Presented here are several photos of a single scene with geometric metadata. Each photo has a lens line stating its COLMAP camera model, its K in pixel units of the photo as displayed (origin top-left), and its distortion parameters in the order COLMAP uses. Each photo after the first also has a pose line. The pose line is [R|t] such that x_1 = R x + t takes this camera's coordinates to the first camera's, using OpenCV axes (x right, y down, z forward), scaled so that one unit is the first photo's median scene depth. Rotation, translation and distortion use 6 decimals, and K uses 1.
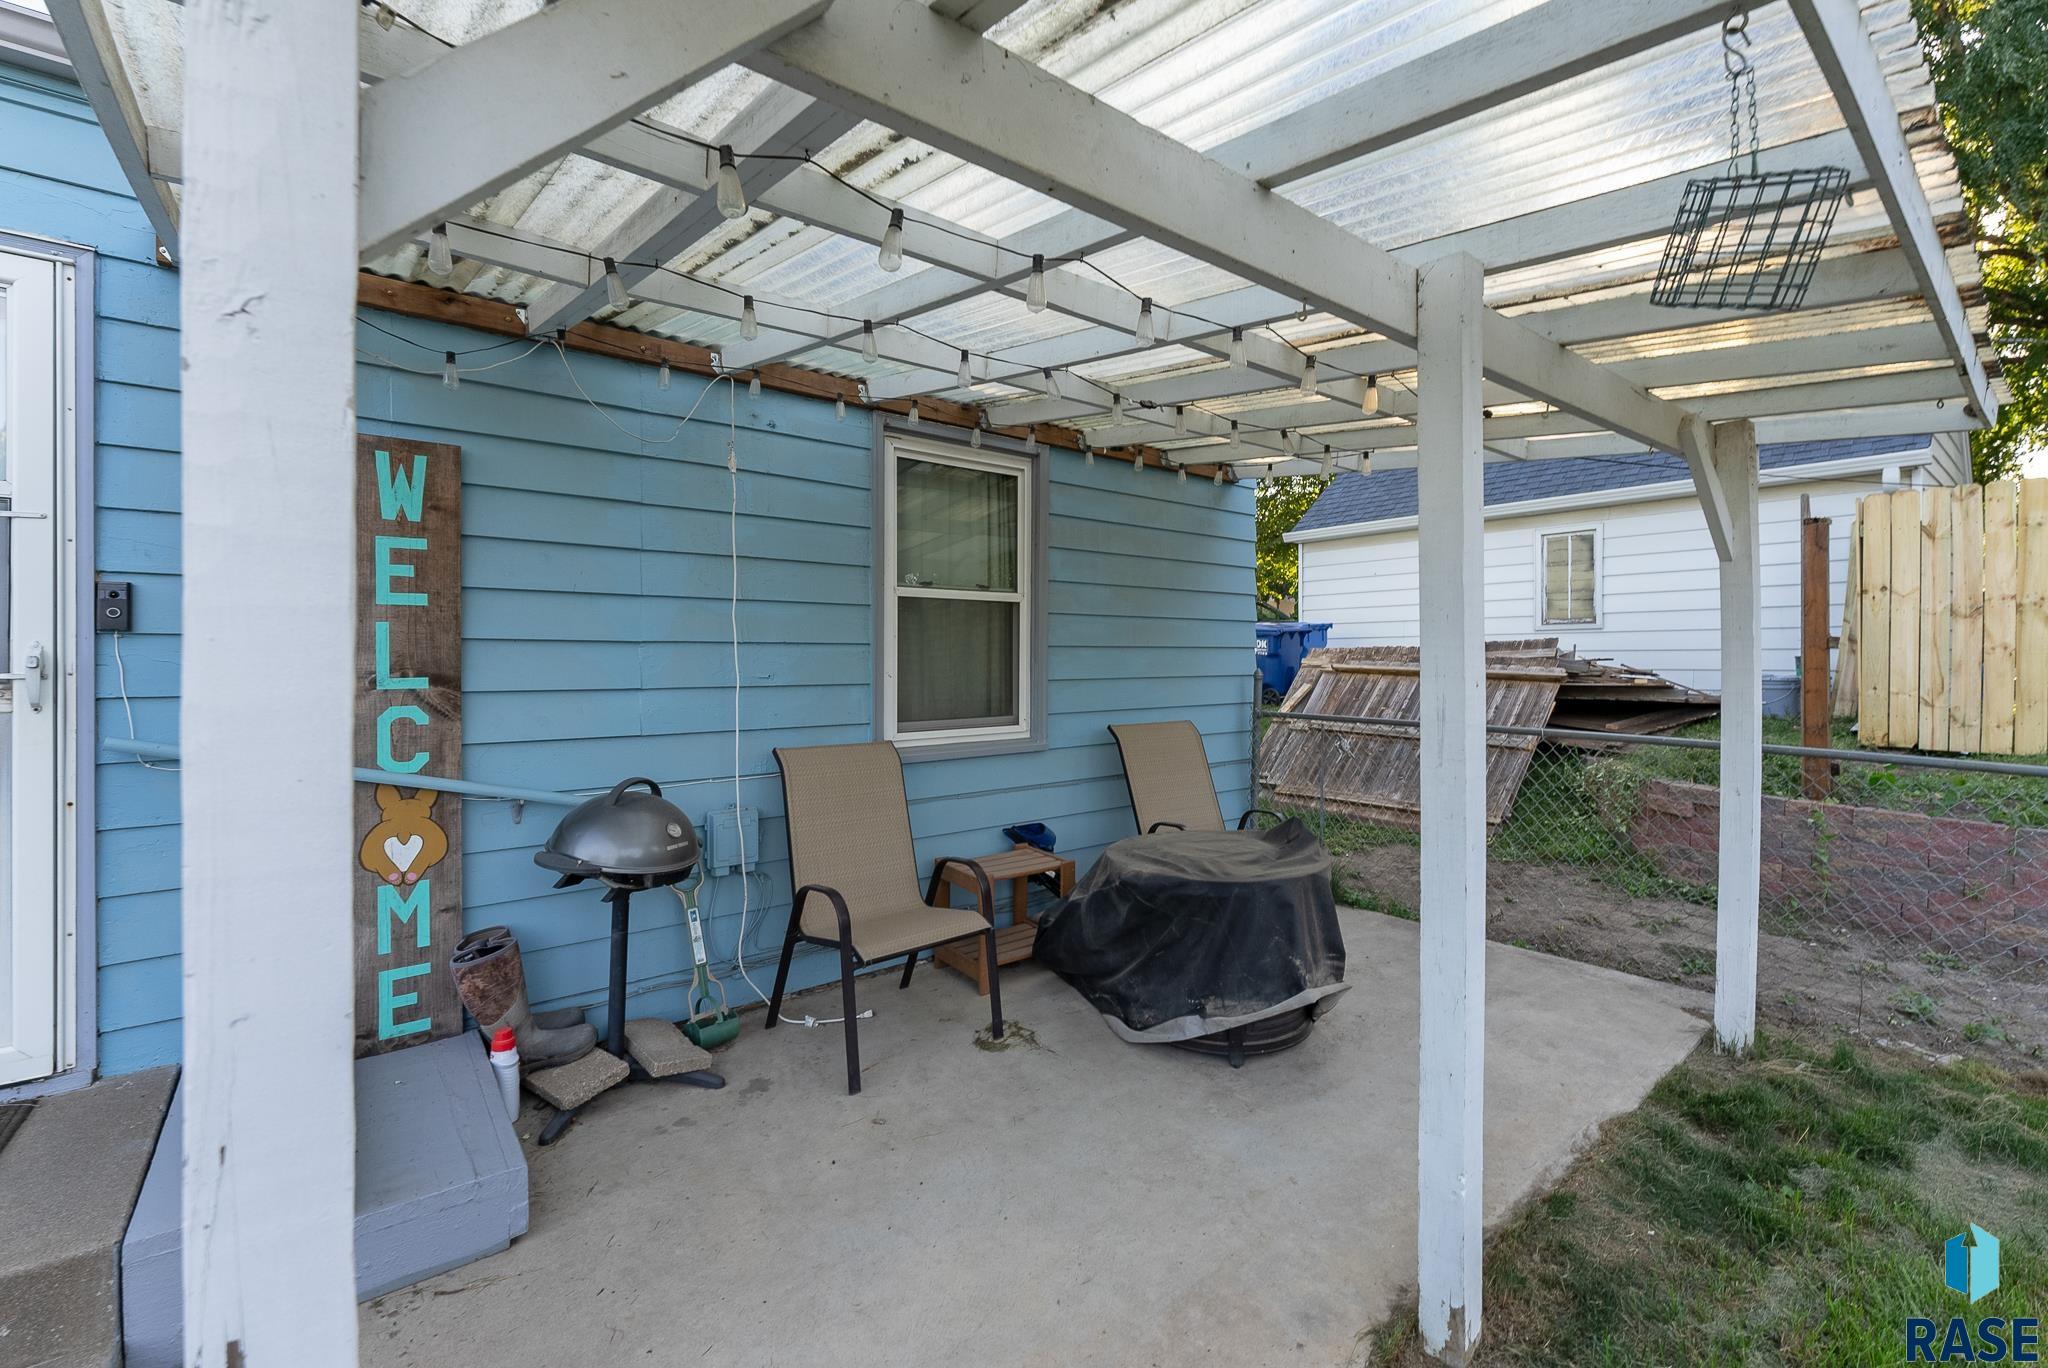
lens RADIAL K [[870.5, 0, 1037.7], [0, 870.5, 661.2], [0, 0, 1]] dist [0.000164, -0.000107]
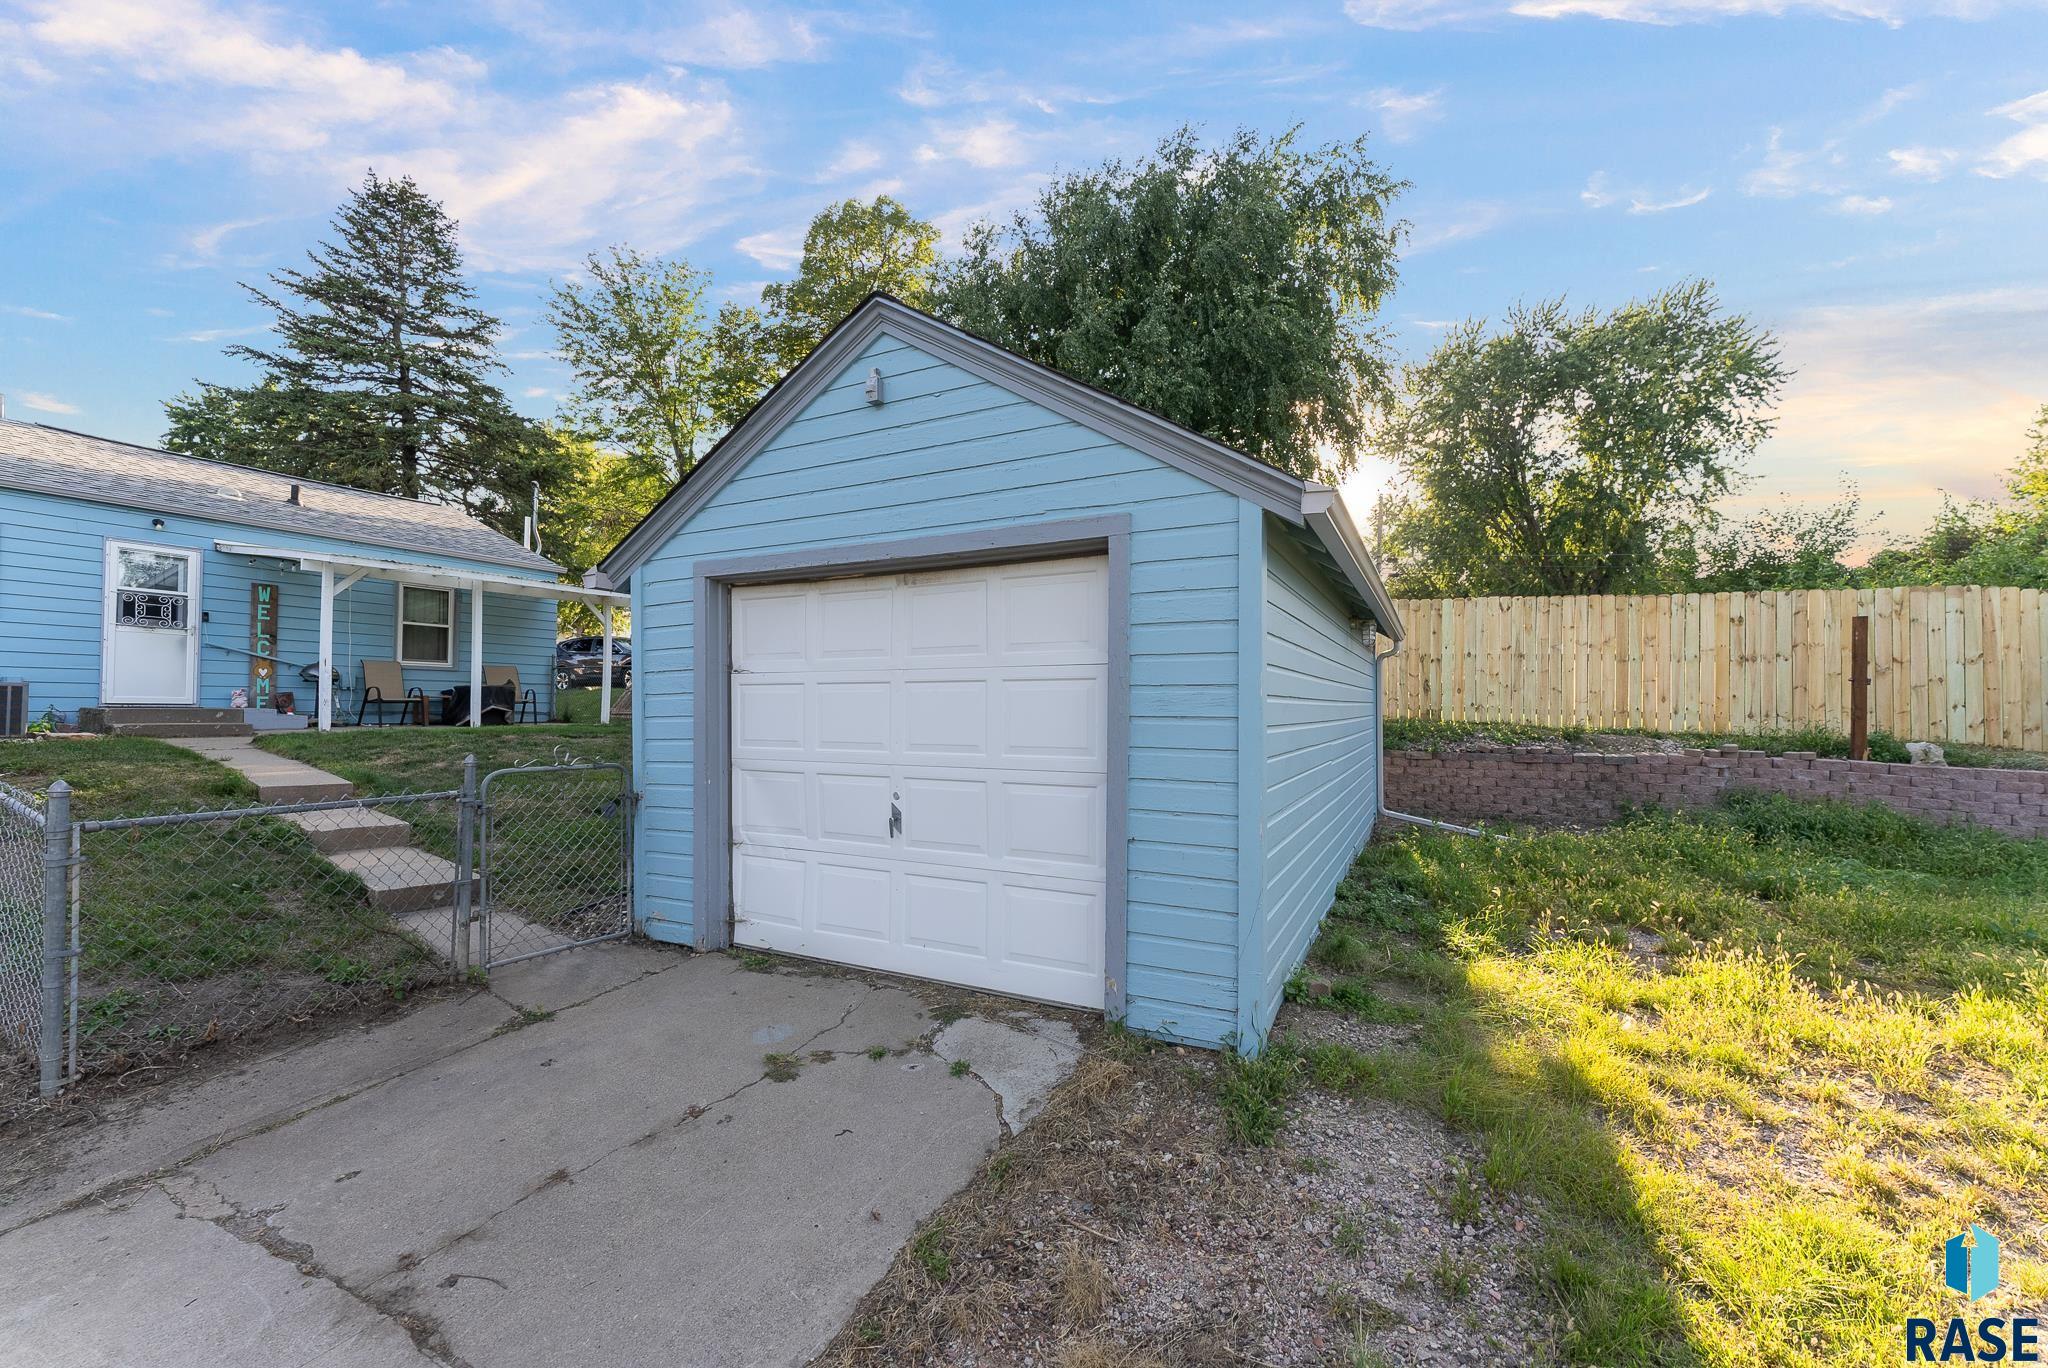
lens RADIAL K [[816.0, 0, 1022.8], [0, 816.0, 696.2], [0, 0, 1]] dist [0.000556, 0.000137]
pose [[0.923692, 0.017541, 0.382735, 1.252338], [-0.011627, 0.999775, -0.017760, 0.348282], [-0.382960, 0.011955, 0.923687, -4.229719]]
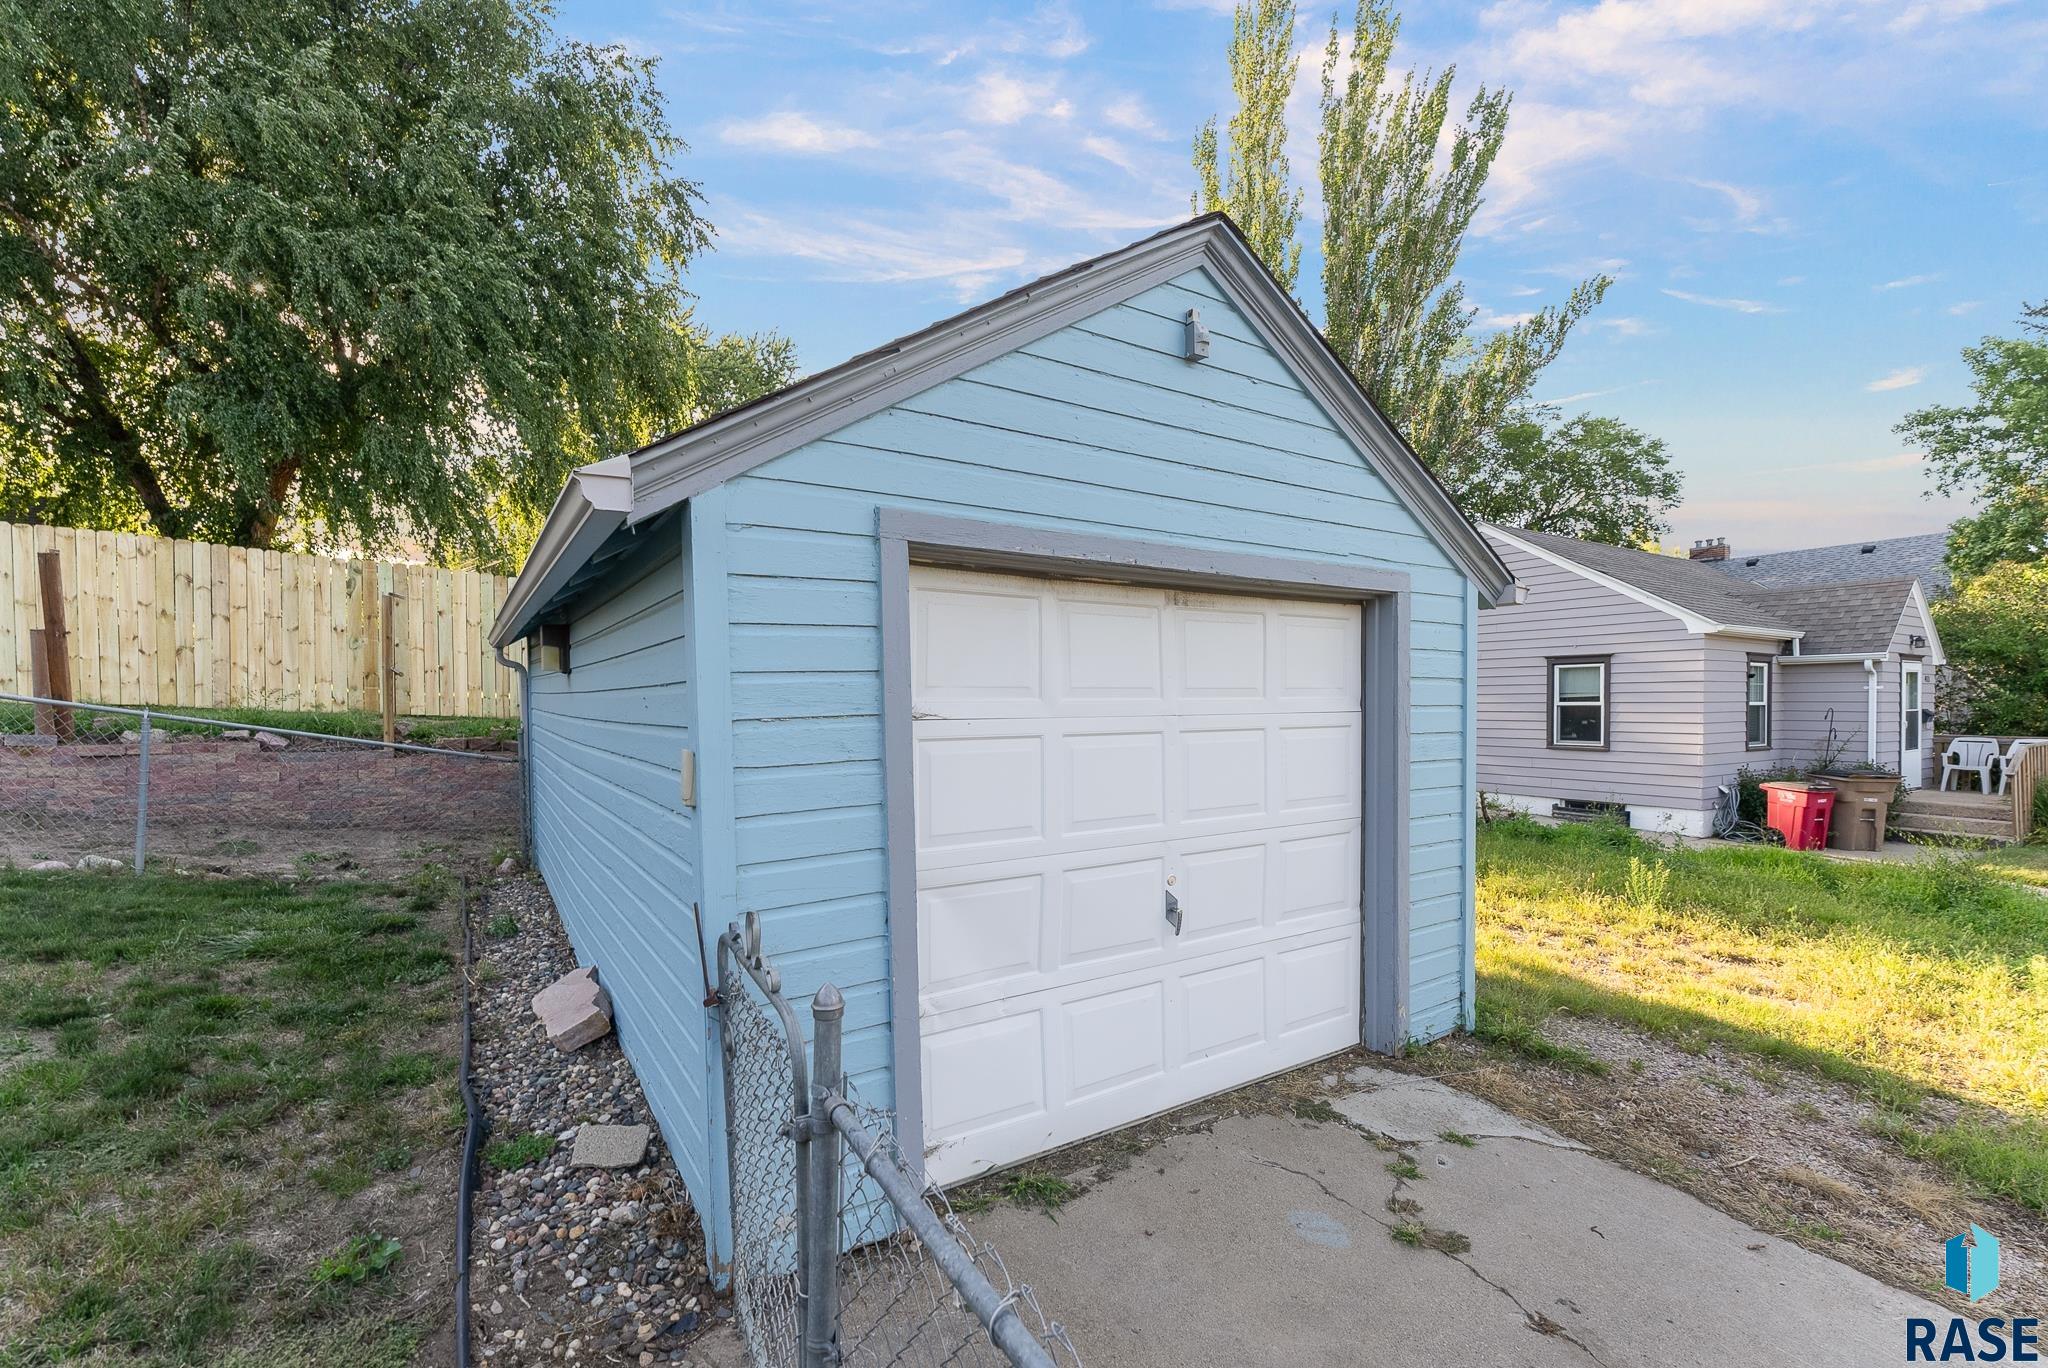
lens RADIAL K [[847.1, 0, 1022.6], [0, 847.1, 727.1], [0, 0, 1]] dist [0.000774, 0.000050]
pose [[0.143568, -0.012773, 0.989558, 0.416400], [0.006624, 0.999907, 0.011945, 0.276869], [-0.989618, 0.004840, 0.143639, -2.737485]]
